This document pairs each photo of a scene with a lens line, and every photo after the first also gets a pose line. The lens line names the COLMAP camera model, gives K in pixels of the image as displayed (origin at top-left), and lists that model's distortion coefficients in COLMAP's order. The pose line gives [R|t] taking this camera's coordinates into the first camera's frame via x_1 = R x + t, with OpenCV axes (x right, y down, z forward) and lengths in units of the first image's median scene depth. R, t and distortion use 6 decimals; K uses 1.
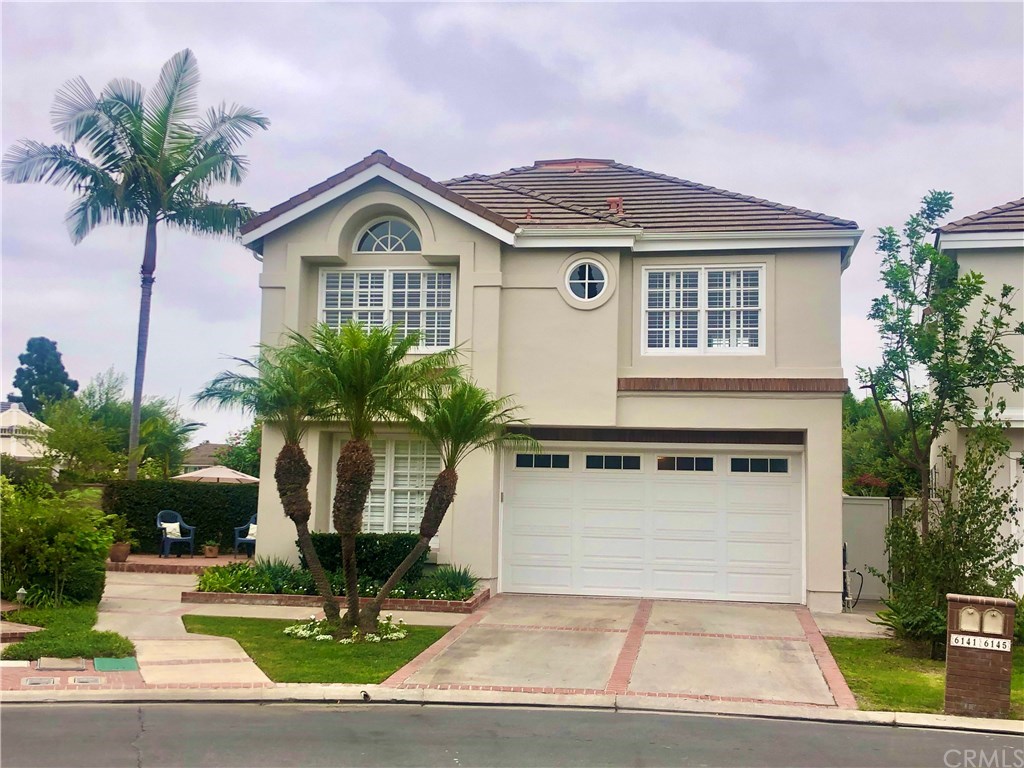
lens RADIAL K [[1245.1, 0, 512.3], [0, 1245.1, 384.2], [0, 0, 1]] dist [0.037542, 0.000000]
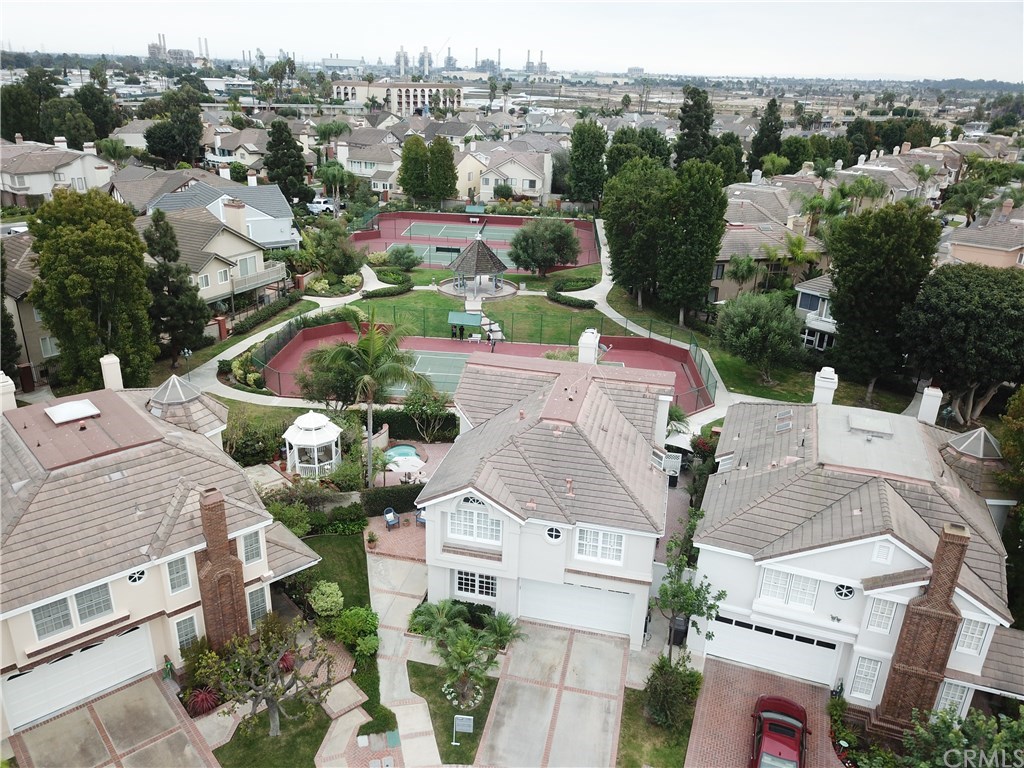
lens RADIAL K [[776.1, 0, 506.2], [0, 776.1, 382.4], [0, 0, 1]] dist [0.008719, -0.006588]
pose [[0.996743, 0.031711, -0.074153, 0.070262], [0.005208, 0.892227, 0.451558, -1.053653], [0.080481, -0.450473, 0.889155, -0.257385]]
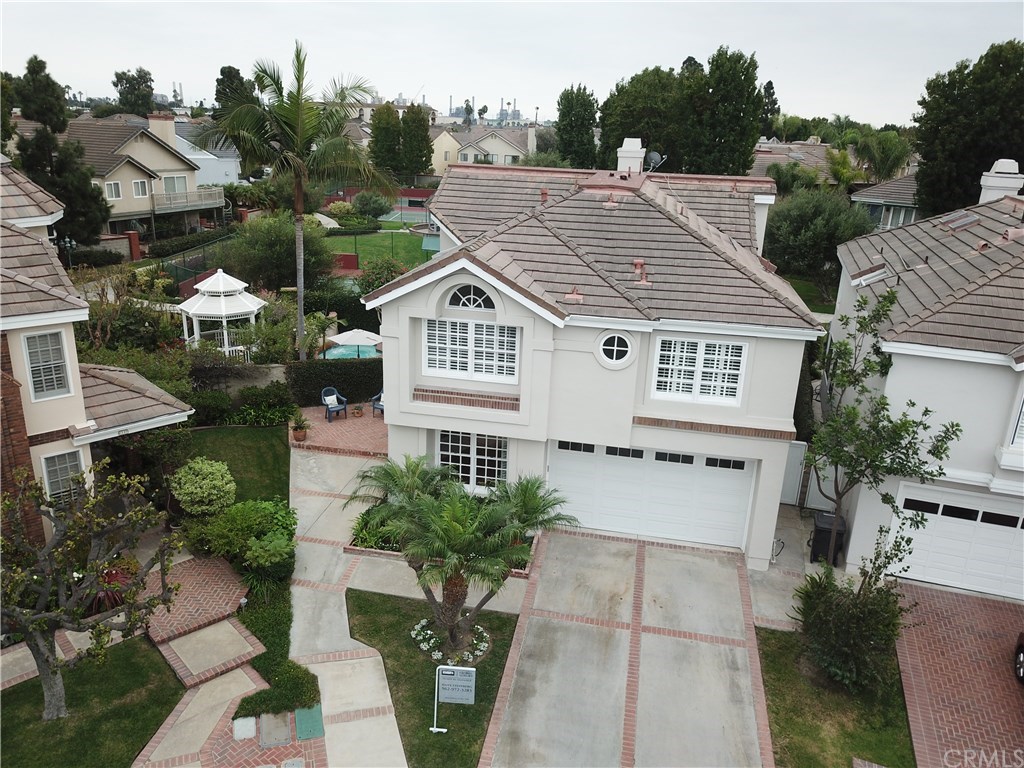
lens RADIAL K [[776.1, 0, 506.4], [0, 776.1, 387.3], [0, 0, 1]] dist [0.008719, -0.006588]
pose [[0.998787, 0.023823, -0.043083, -0.022587], [-0.004255, 0.913614, 0.406560, -0.389410], [0.049047, -0.405884, 0.912608, 0.193392]]
